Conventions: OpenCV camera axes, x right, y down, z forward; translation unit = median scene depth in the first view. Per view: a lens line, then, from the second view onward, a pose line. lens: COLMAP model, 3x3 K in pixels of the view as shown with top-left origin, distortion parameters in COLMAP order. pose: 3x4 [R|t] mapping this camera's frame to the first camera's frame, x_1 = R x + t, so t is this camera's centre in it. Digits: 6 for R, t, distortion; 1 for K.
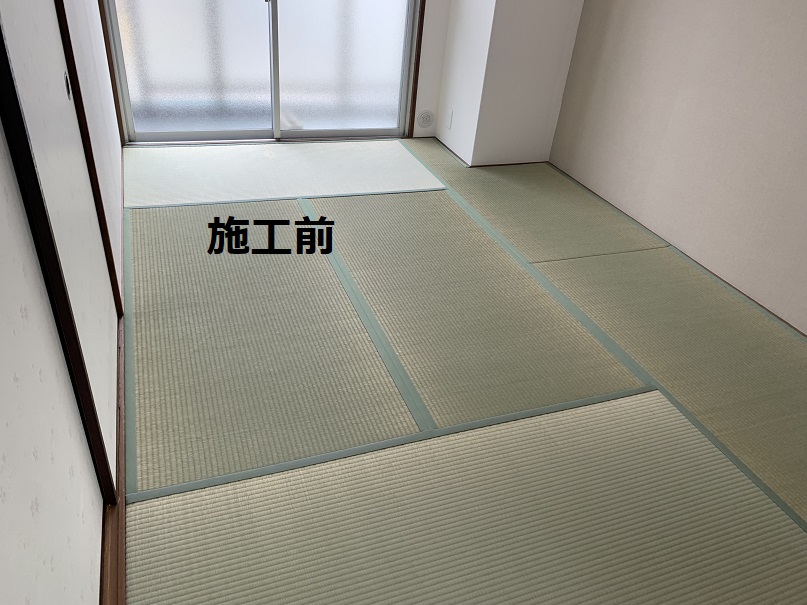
lens RADIAL K [[611.9, 0, 401.9], [0, 611.9, 317.0], [0, 0, 1]] dist [0.068703, -0.164031]
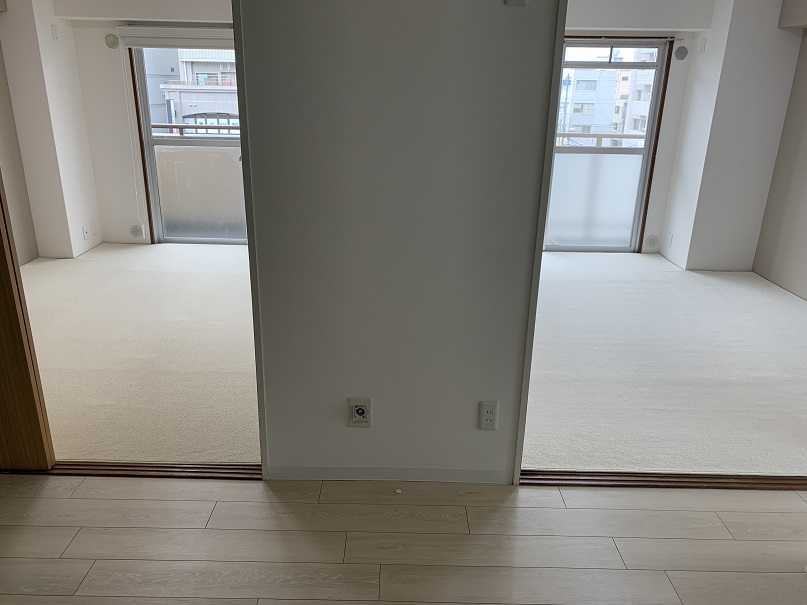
lens RADIAL K [[619.7, 0, 392.2], [0, 619.7, 300.7], [0, 0, 1]] dist [0.035204, -0.004407]
pose [[0.930779, 0.049169, -0.362260, 0.010359], [-0.144669, 0.959564, -0.241470, 0.249349], [0.335738, 0.277163, 0.900256, -0.458016]]
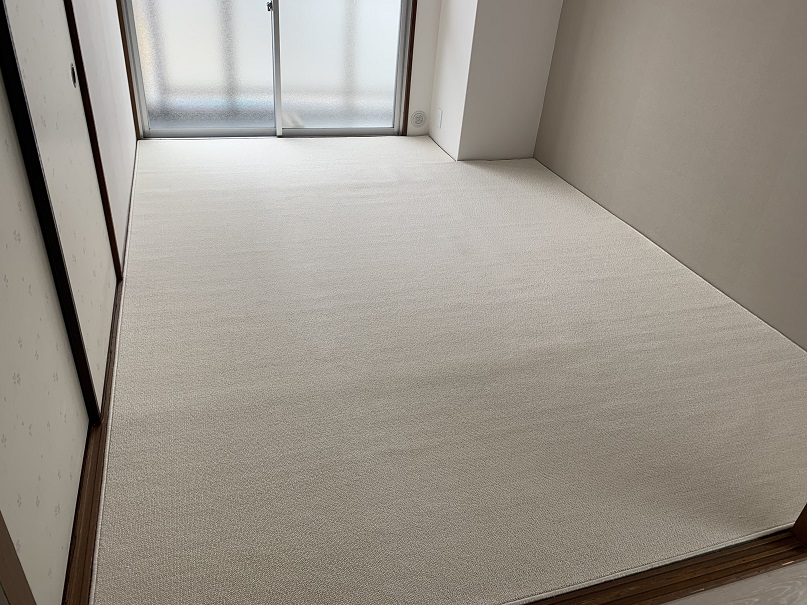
lens RADIAL K [[619.7, 0, 392.2], [0, 619.7, 300.7], [0, 0, 1]] dist [0.035204, -0.004407]
pose [[0.997929, 0.012793, -0.063033, 0.068424], [-0.015618, 0.998886, -0.044532, 0.046155], [0.062393, 0.045424, 0.997017, -0.069822]]
